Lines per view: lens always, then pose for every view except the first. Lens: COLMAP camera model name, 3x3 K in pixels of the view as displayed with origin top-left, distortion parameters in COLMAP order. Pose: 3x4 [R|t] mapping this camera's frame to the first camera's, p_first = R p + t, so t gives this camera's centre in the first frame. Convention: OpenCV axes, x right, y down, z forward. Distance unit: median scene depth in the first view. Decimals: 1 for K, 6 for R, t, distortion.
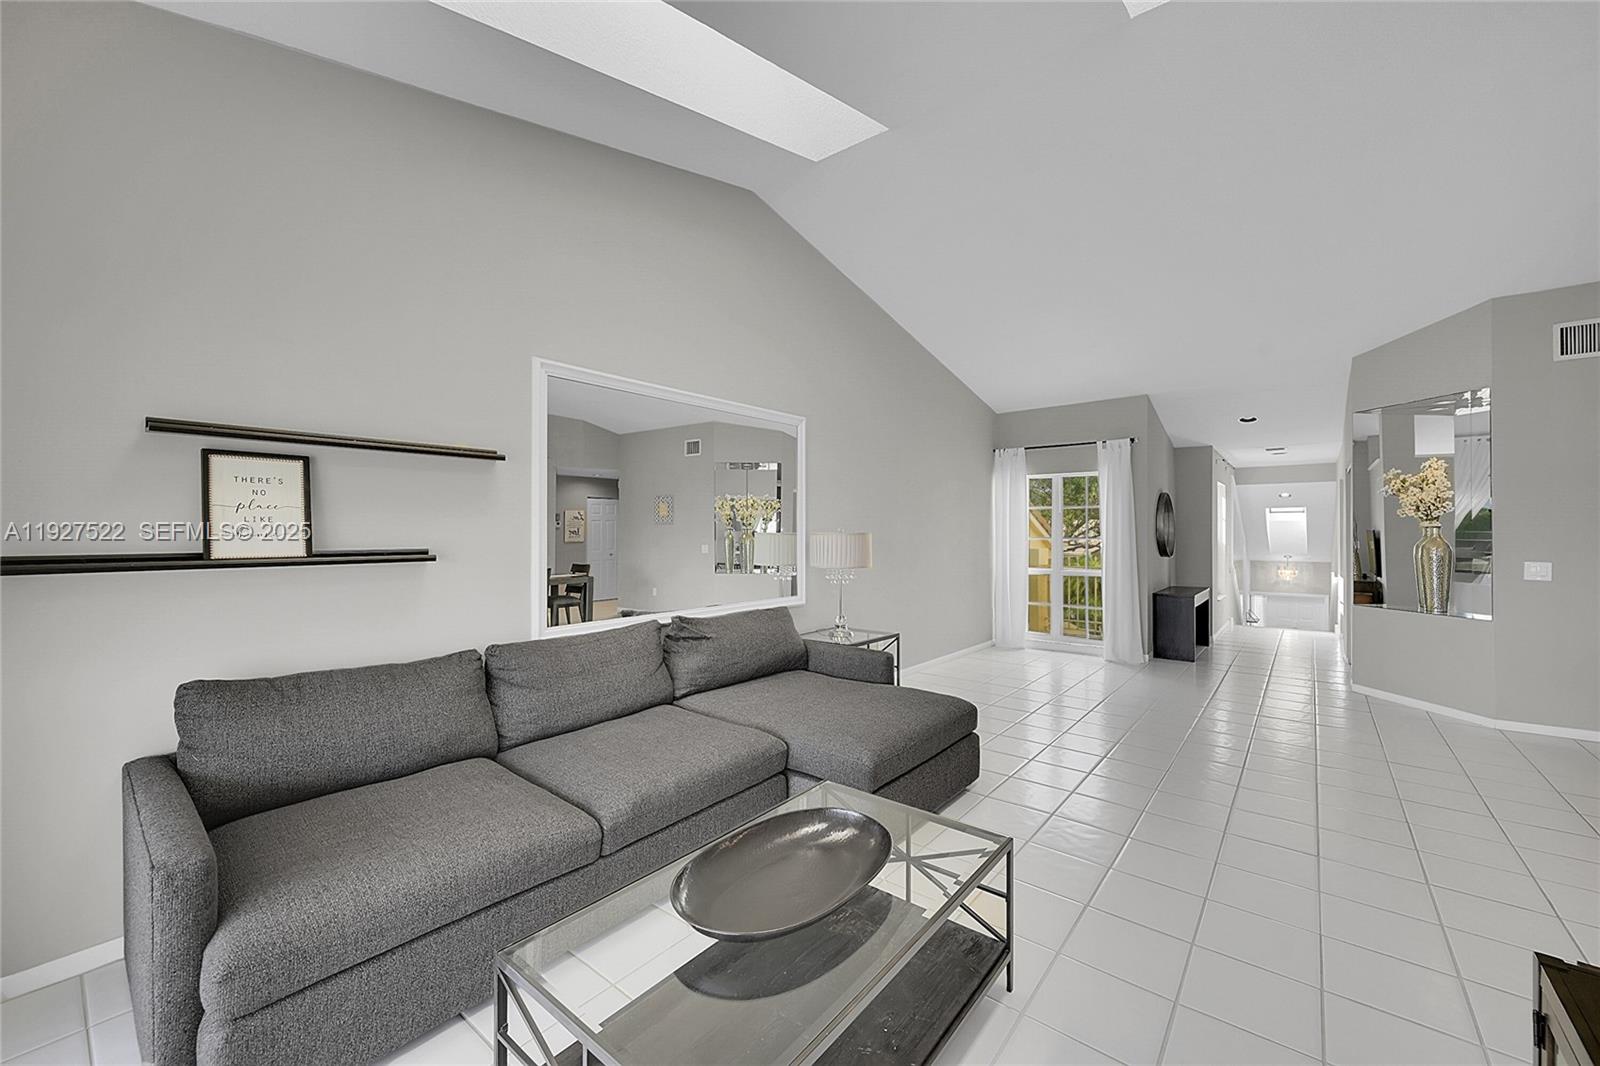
lens RADIAL K [[629.6, 0, 805.8], [0, 629.6, 528.8], [0, 0, 1]] dist [-0.000012, 0.000092]
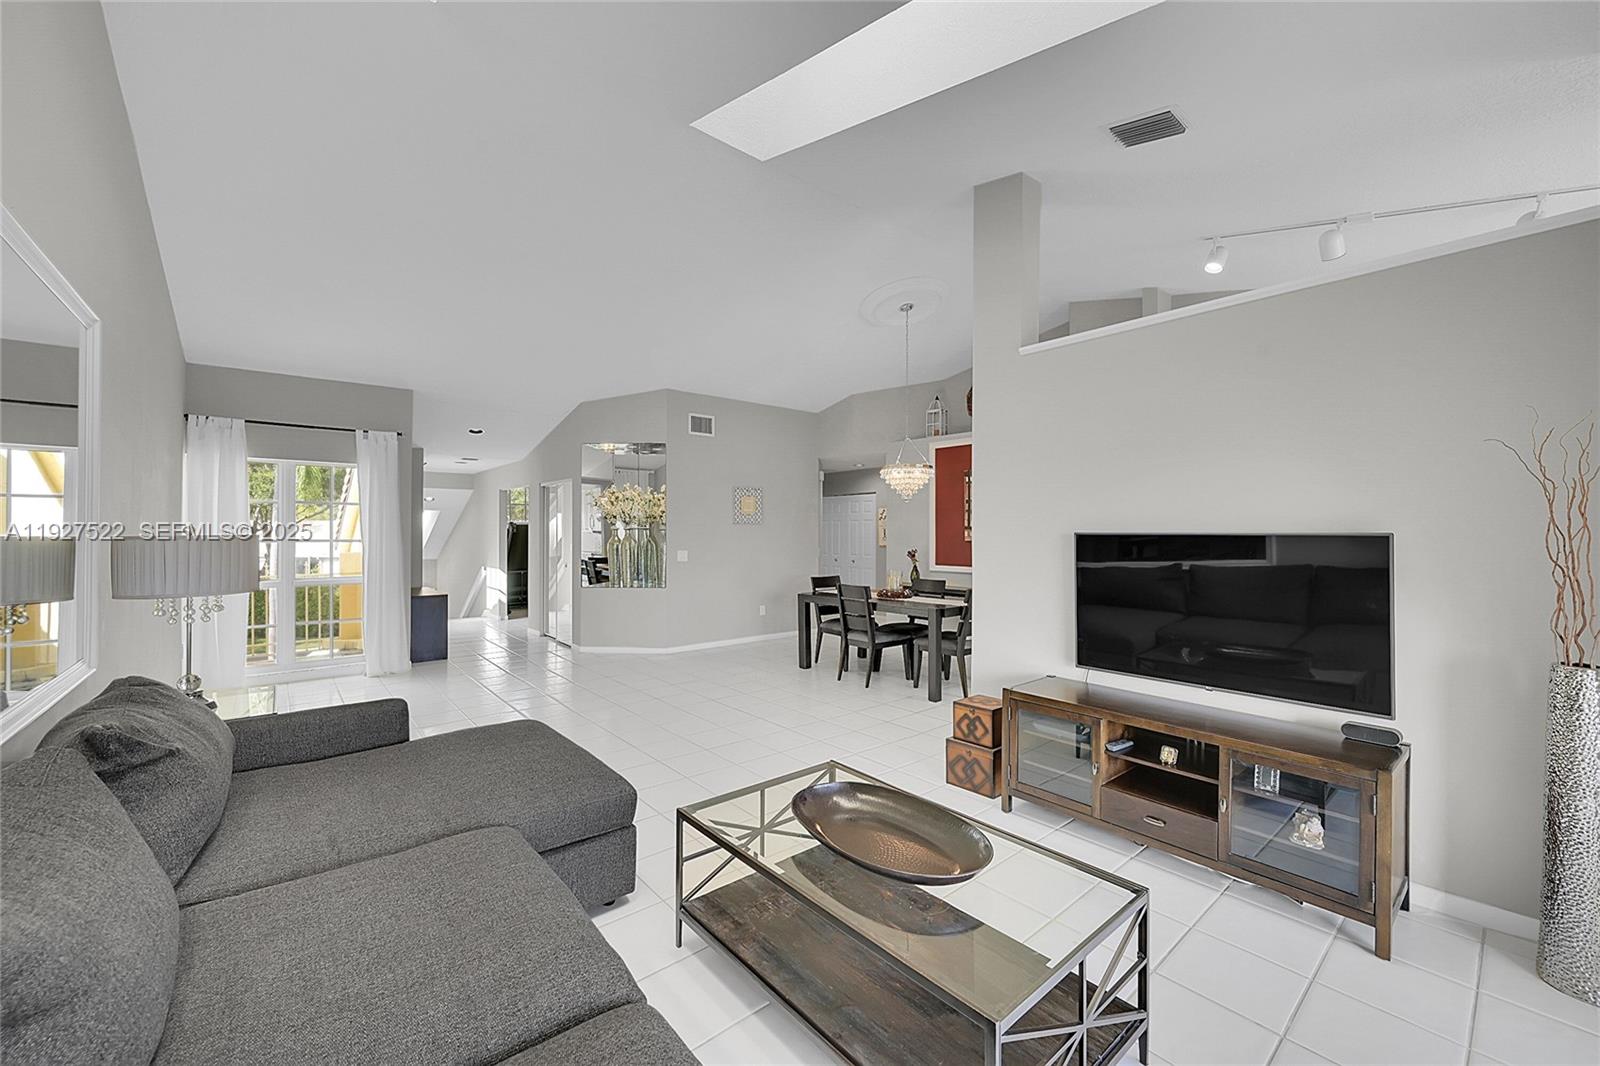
lens RADIAL K [[629.6, 0, 805.8], [0, 629.6, 528.8], [0, 0, 1]] dist [-0.000012, 0.000092]
pose [[0.179277, 0.001924, 0.983797, -0.456627], [-0.000844, 0.999998, -0.001802, 0.000048], [-0.983798, -0.000507, 0.179278, 0.364983]]
